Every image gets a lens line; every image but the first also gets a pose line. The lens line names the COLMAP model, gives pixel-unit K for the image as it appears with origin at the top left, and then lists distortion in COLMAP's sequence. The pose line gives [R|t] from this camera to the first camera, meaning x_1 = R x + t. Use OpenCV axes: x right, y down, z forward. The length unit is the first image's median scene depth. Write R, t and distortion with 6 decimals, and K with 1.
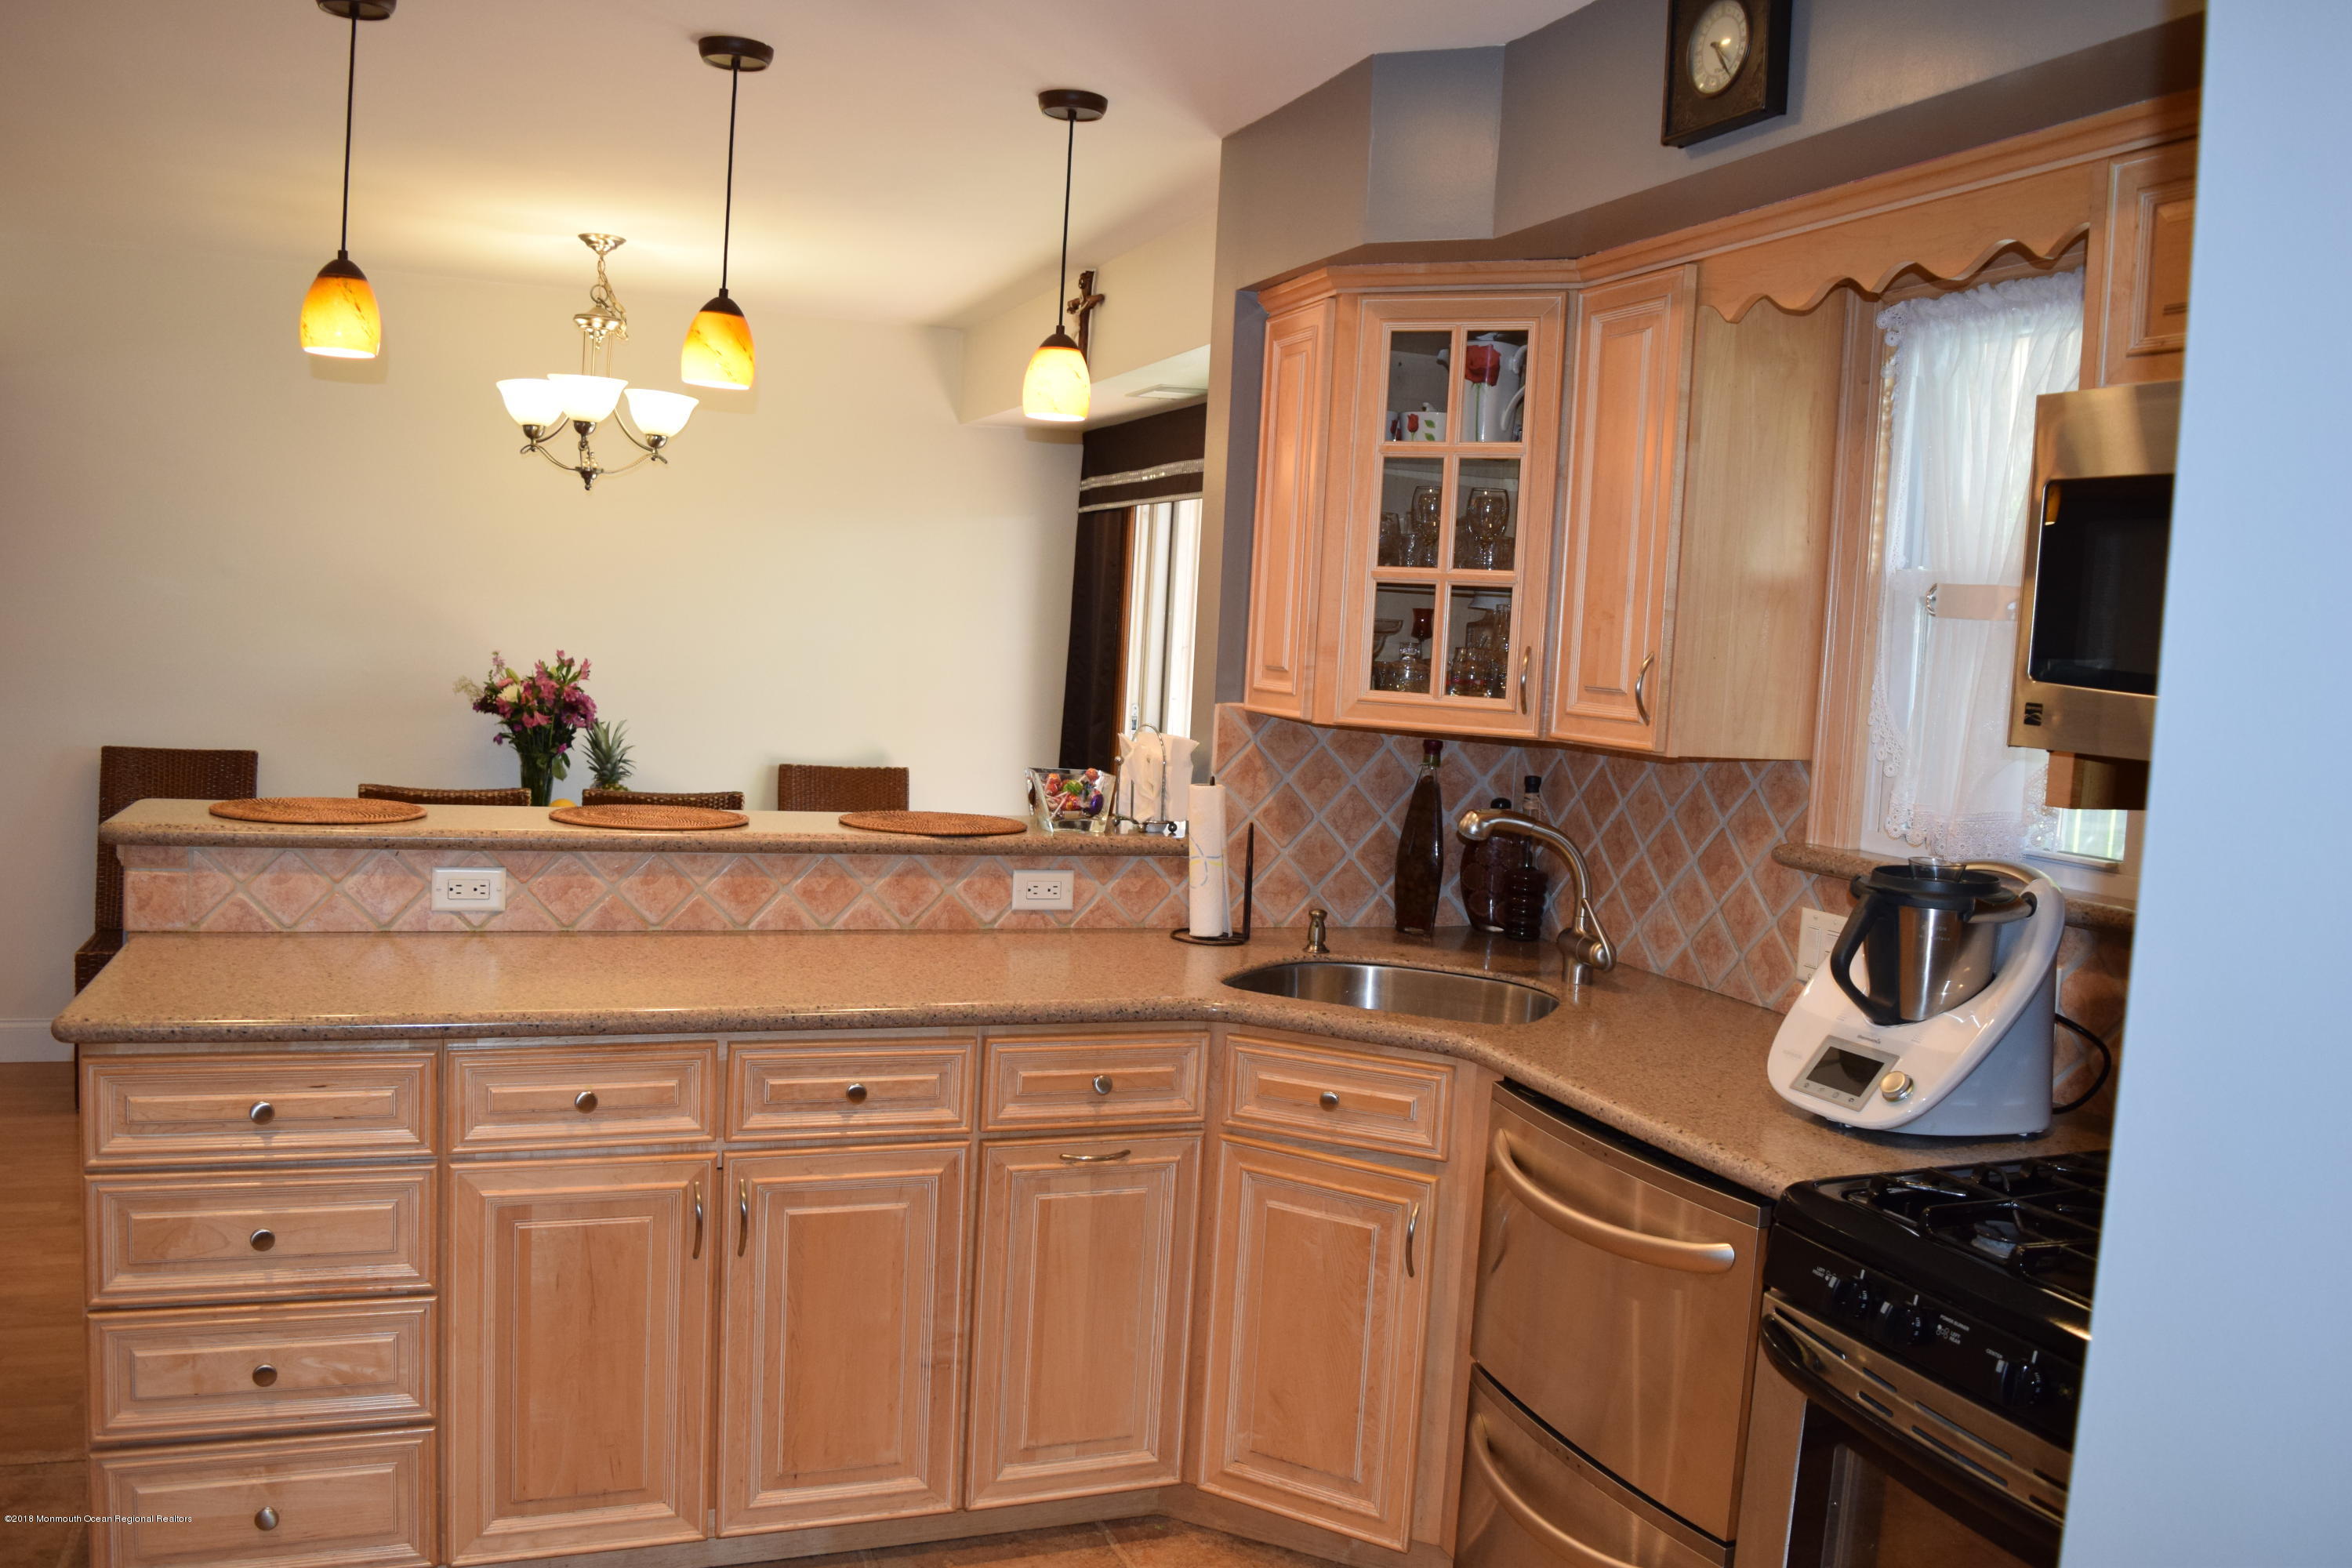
lens RADIAL K [[1860.1, 0, 1178.9], [0, 1860.1, 786.2], [0, 0, 1]] dist [-0.093177, 0.021493]
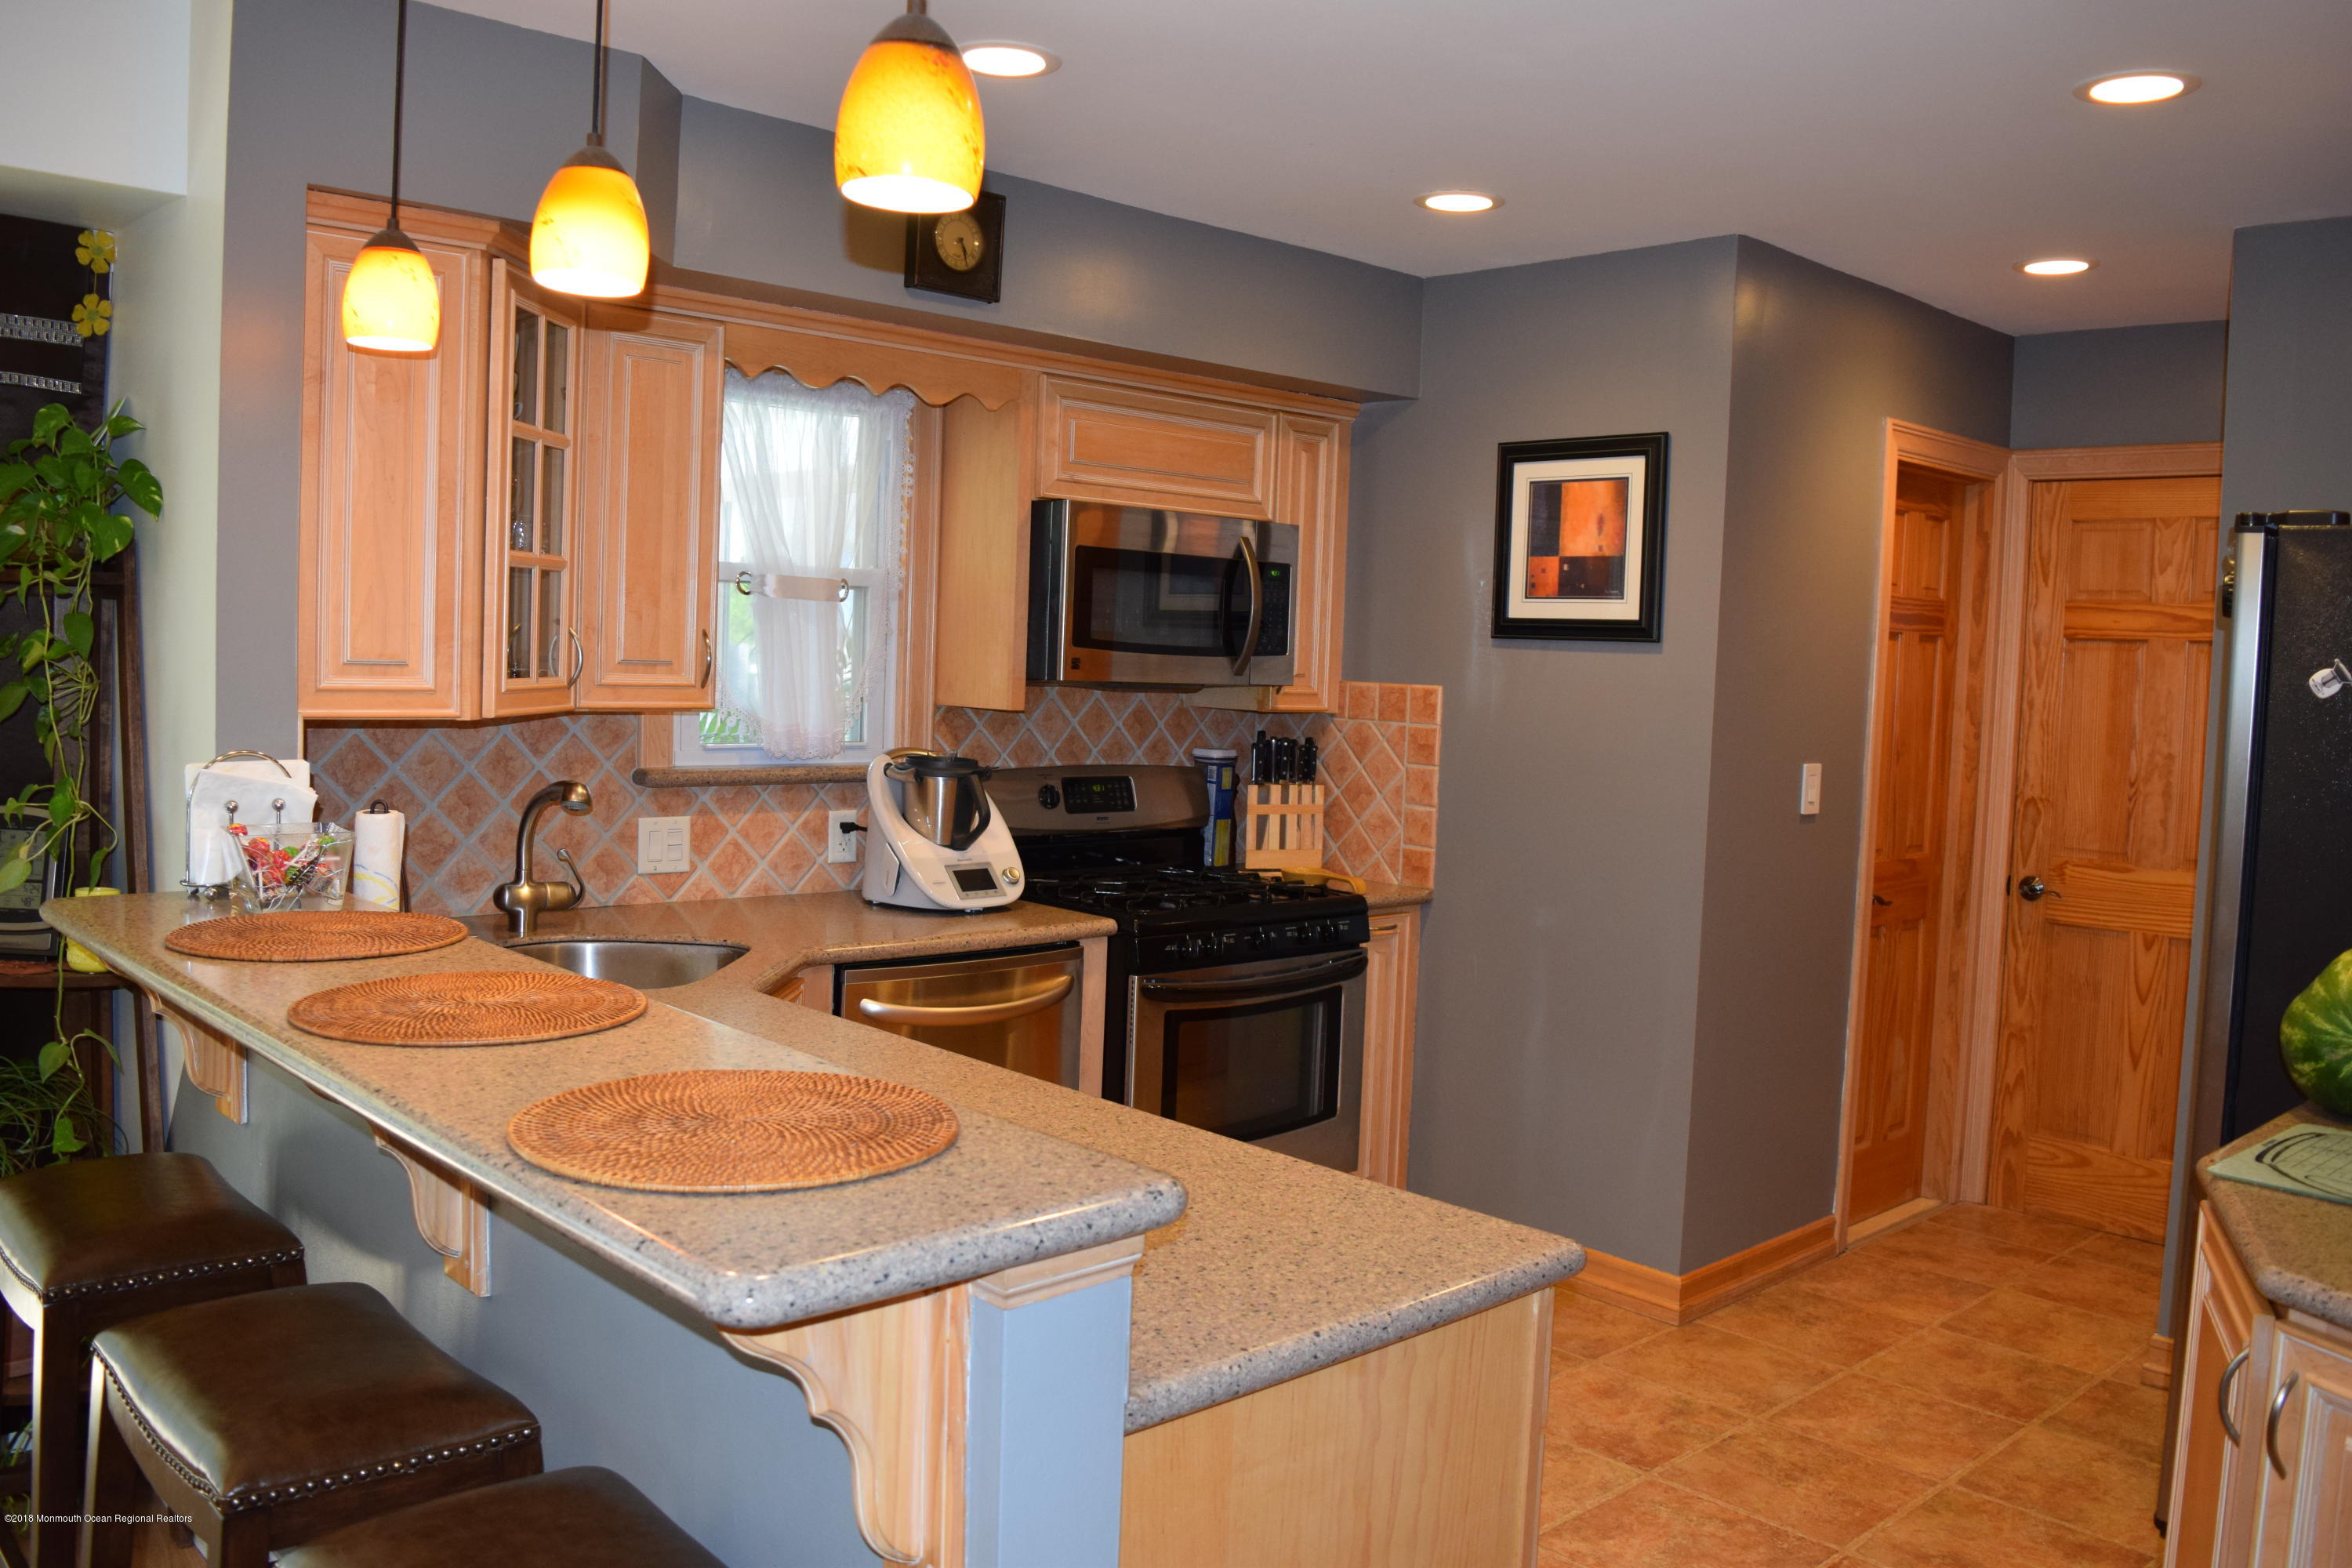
lens RADIAL K [[1860.1, 0, 1182.2], [0, 1860.1, 782.2], [0, 0, 1]] dist [-0.093177, 0.021493]
pose [[-0.366633, -0.136663, 0.920273, -0.937198], [0.020419, 0.987732, 0.154815, -0.143649], [-0.930141, 0.075551, -0.359345, 1.054620]]
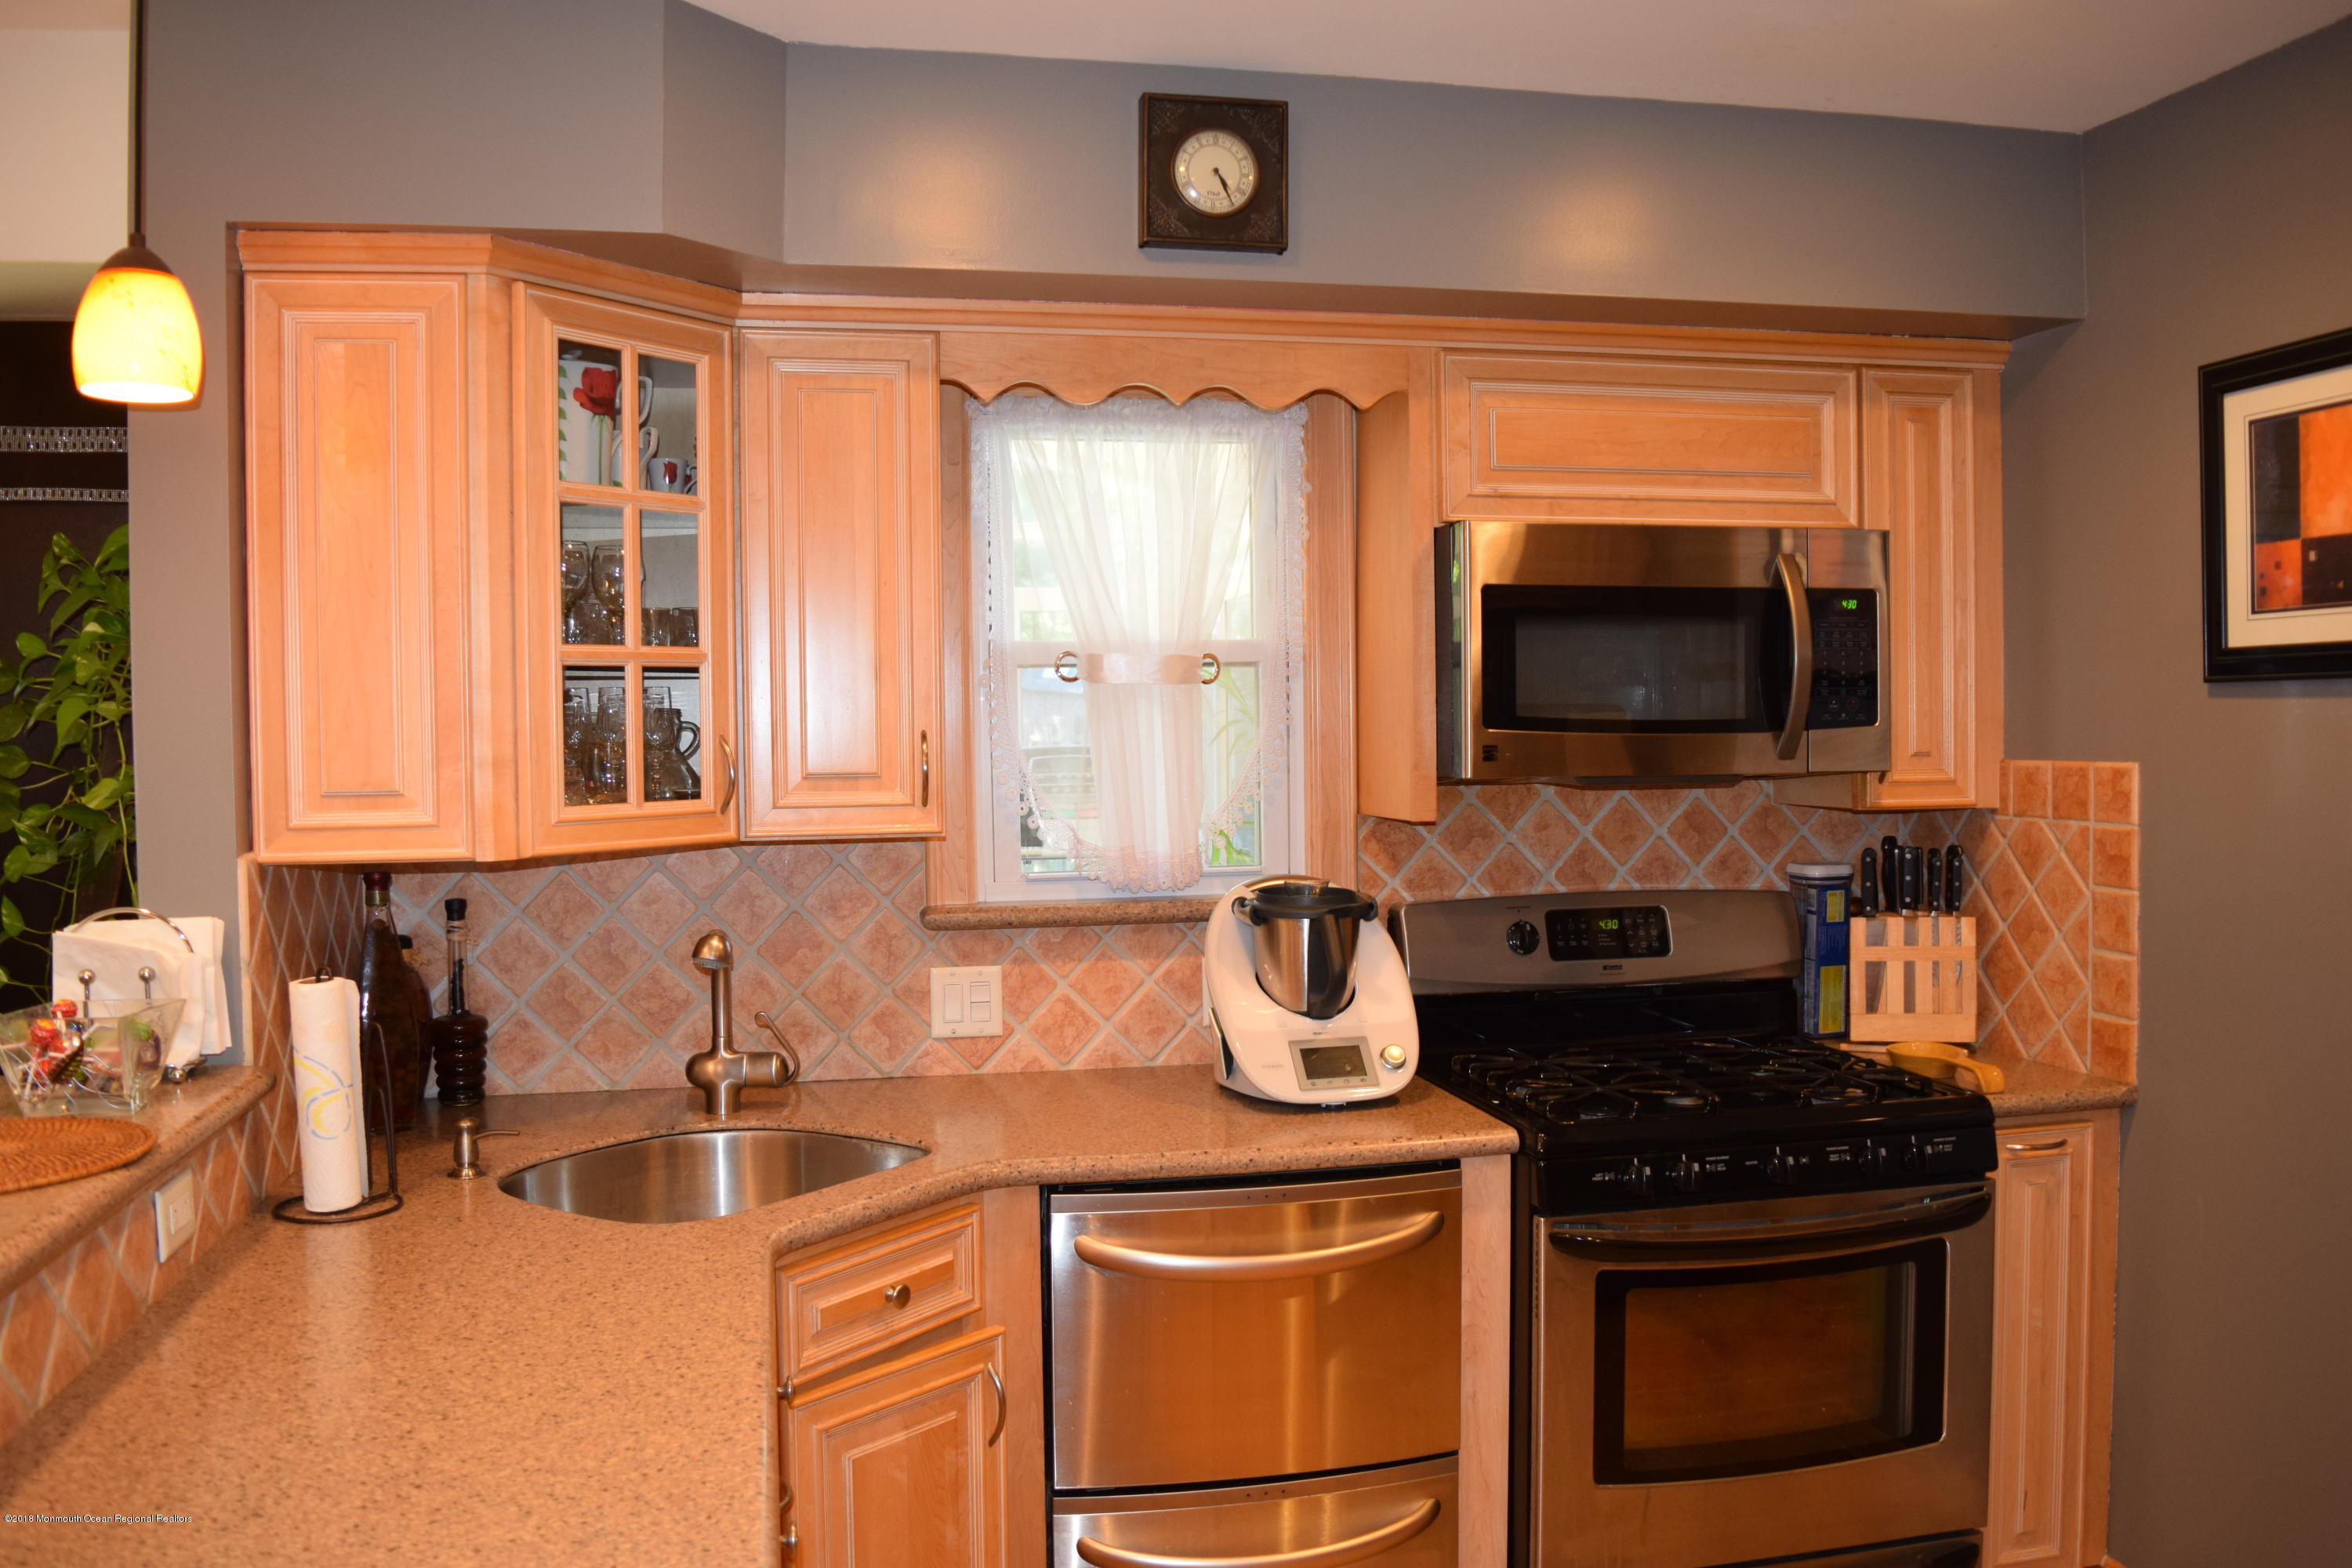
lens RADIAL K [[1860.1, 0, 1171.1], [0, 1860.1, 783.3], [0, 0, 1]] dist [-0.093177, 0.021493]
pose [[0.162933, -0.089566, 0.982563, -0.617731], [0.104893, 0.991800, 0.073015, -0.093543], [-0.981045, 0.091168, 0.170992, 0.648000]]
